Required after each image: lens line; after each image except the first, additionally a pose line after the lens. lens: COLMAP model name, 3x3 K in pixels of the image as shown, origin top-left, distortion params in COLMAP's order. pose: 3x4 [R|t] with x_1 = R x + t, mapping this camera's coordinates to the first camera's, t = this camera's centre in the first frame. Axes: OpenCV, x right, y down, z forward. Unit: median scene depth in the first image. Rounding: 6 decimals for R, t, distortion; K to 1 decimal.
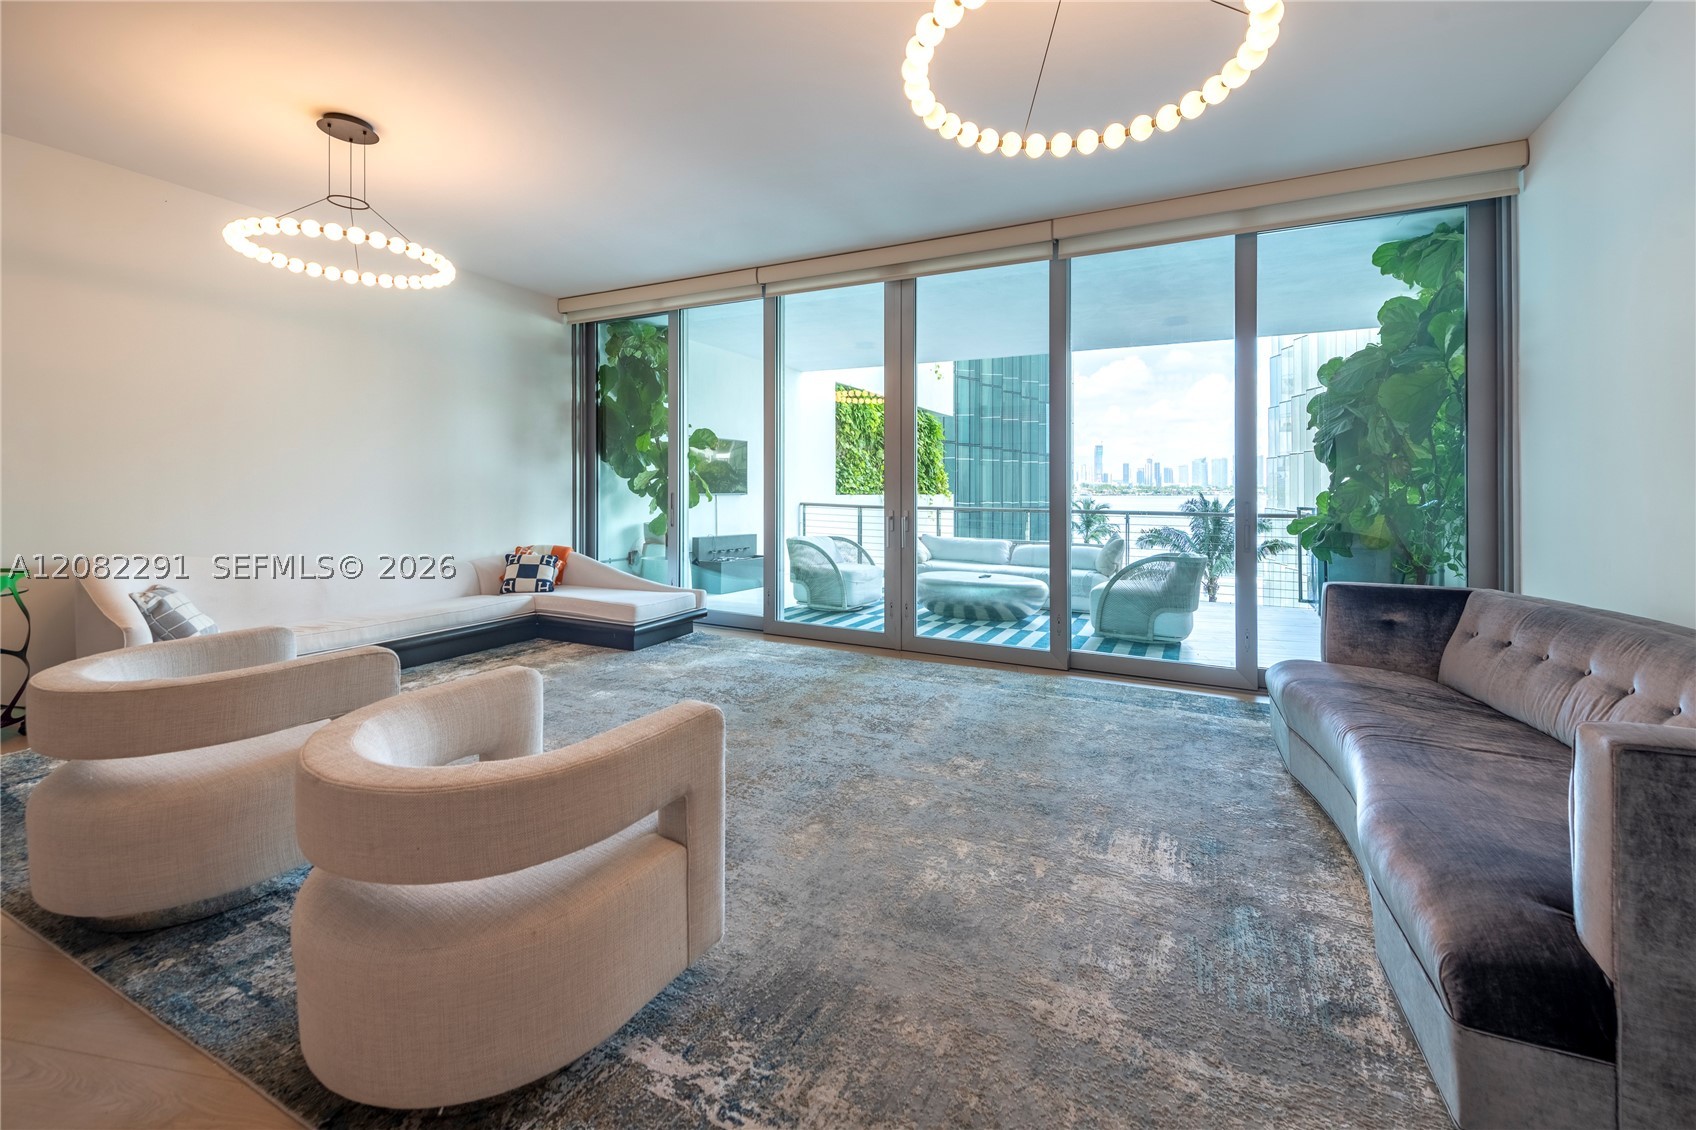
lens RADIAL K [[694.2, 0, 848.0], [0, 694.2, 489.5], [0, 0, 1]] dist [0.003151, -0.000462]
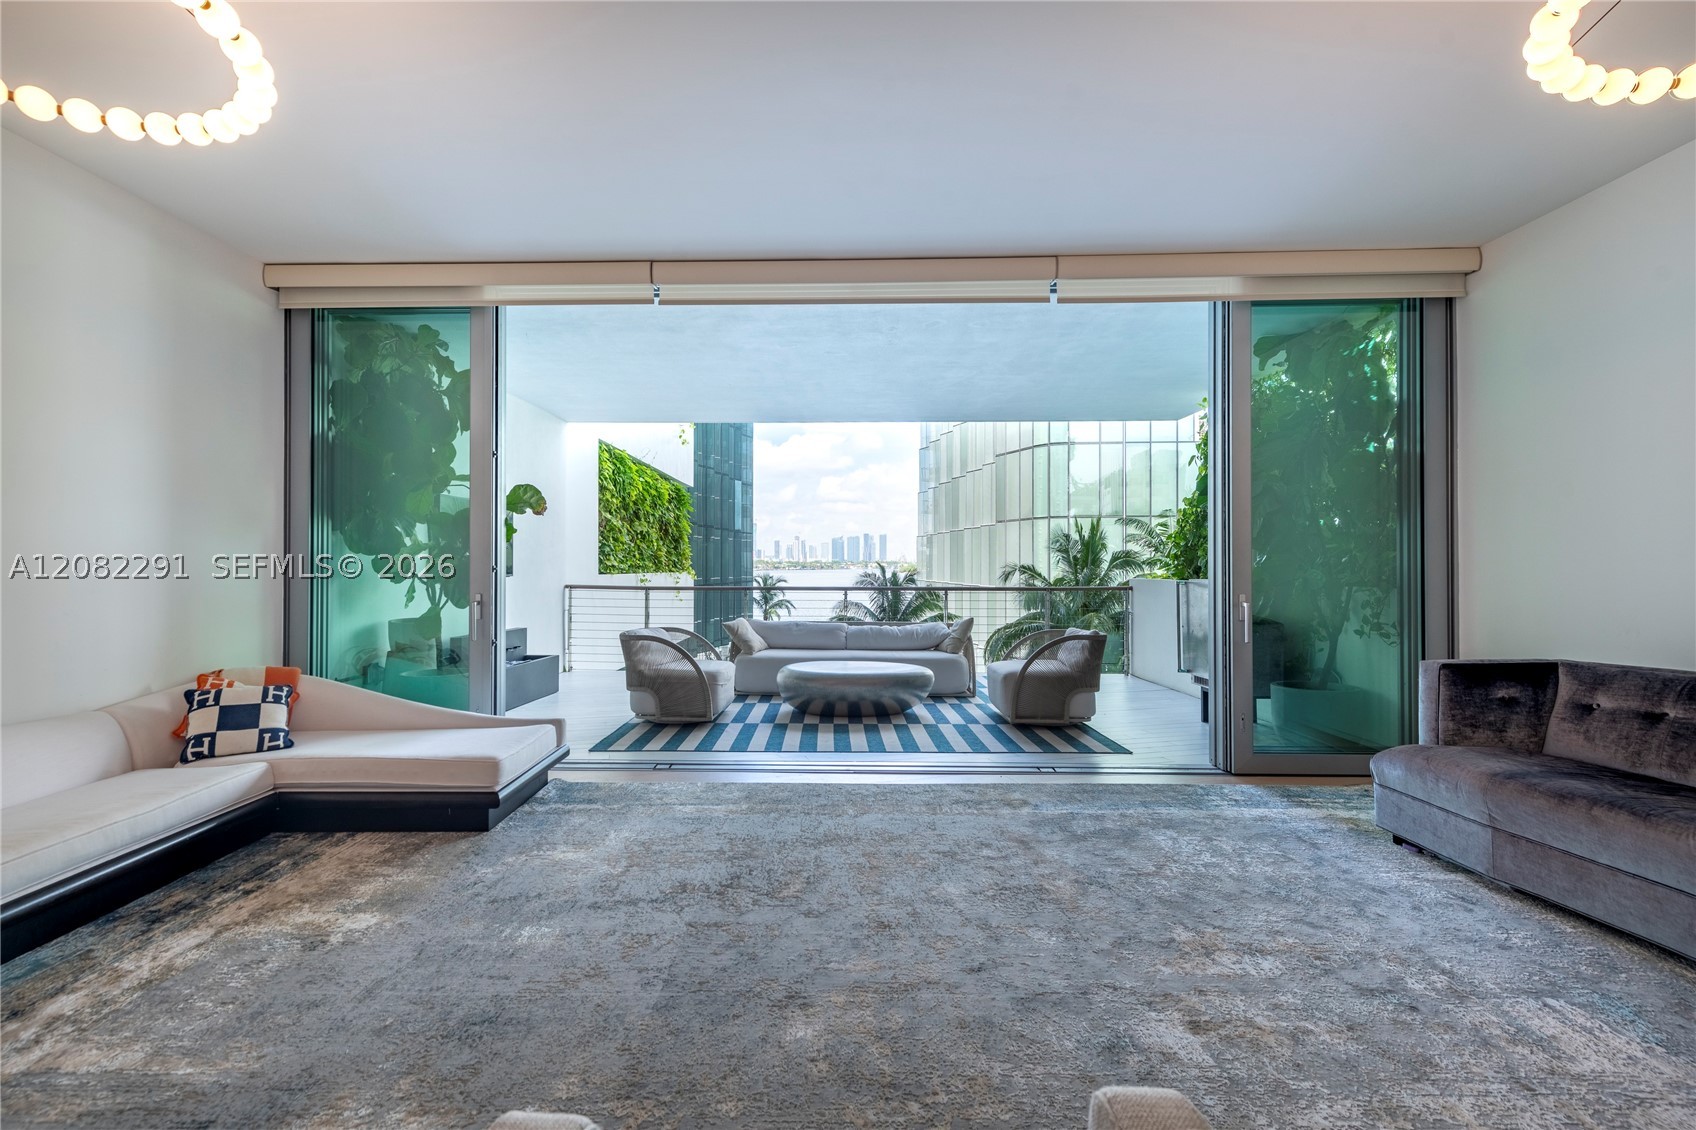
lens RADIAL K [[699.8, 0, 823.4], [0, 699.8, 560.5], [0, 0, 1]] dist [0.007337, -0.000477]
pose [[0.903959, -0.006075, 0.427577, -0.244961], [0.009146, 0.999945, -0.005128, -0.004440], [-0.427522, 0.008546, 0.903964, 0.238340]]
